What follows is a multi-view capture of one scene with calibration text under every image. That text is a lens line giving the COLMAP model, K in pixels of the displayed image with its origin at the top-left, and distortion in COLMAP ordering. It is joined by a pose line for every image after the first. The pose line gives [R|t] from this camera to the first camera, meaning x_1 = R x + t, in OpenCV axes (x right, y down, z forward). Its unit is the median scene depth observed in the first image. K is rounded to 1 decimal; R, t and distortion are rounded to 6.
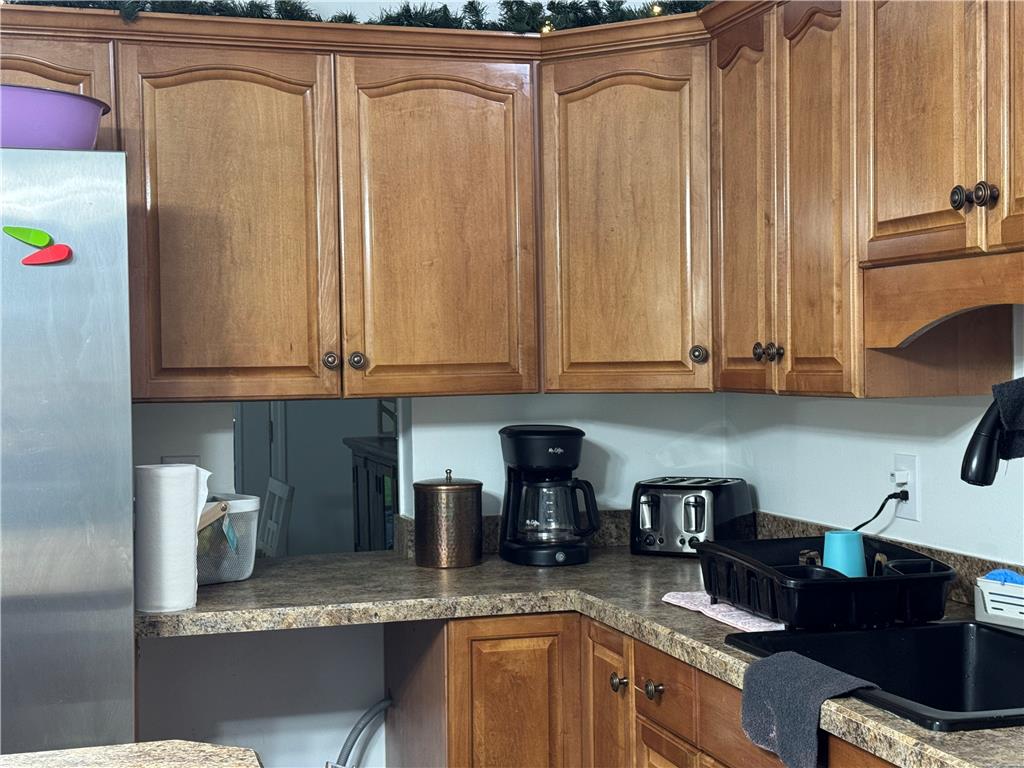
lens RADIAL K [[1492.7, 0, 517.3], [0, 1492.7, 392.4], [0, 0, 1]] dist [0.115068, 0.000000]
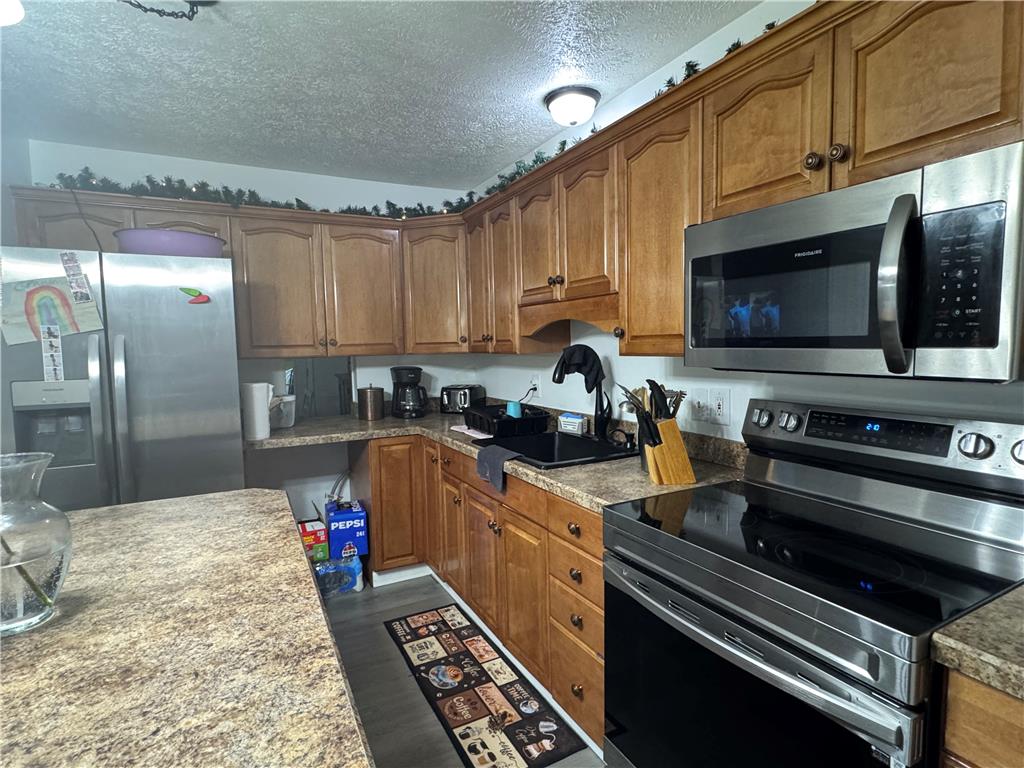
lens RADIAL K [[529.2, 0, 508.5], [0, 529.2, 387.4], [0, 0, 1]] dist [-0.005628, -0.000772]
pose [[0.981893, -0.021193, 0.188248, 0.019653], [0.010615, 0.998317, 0.057019, 0.008075], [-0.189139, -0.053988, 0.980465, 0.031708]]
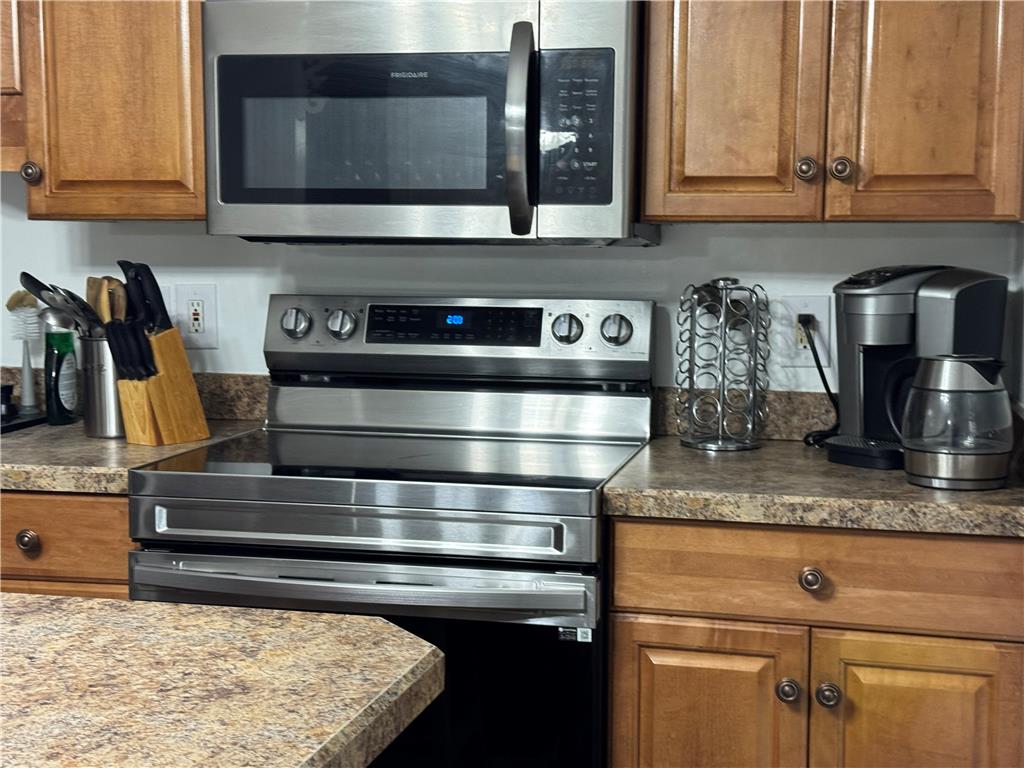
lens RADIAL K [[1492.7, 0, 504.7], [0, 1492.7, 380.4], [0, 0, 1]] dist [0.115068, 0.000000]
pose [[0.502781, -0.065998, 0.861891, -0.364288], [0.008682, 0.997416, 0.071311, 0.040928], [-0.864370, -0.028371, 0.502055, -0.078624]]
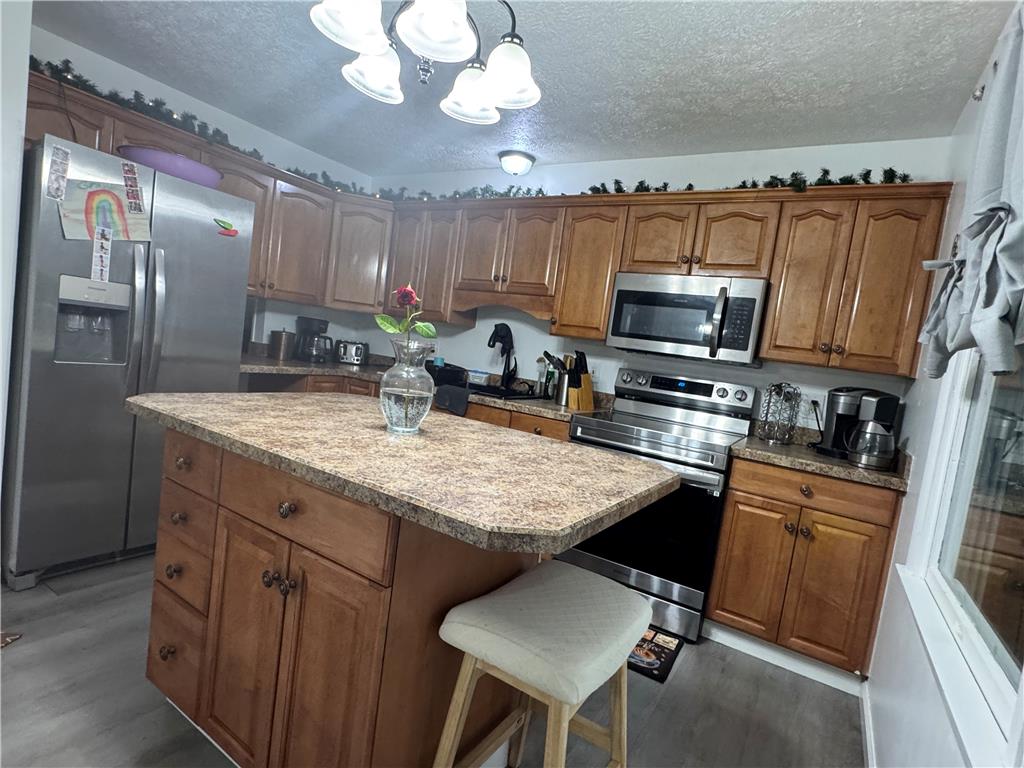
lens RADIAL K [[529.2, 0, 507.4], [0, 529.2, 387.7], [0, 0, 1]] dist [-0.005628, -0.000772]
pose [[0.744374, 0.061066, 0.664965, -0.454677], [-0.128272, 0.990341, 0.052643, 0.064090], [-0.655327, -0.124483, 0.745017, -0.097126]]
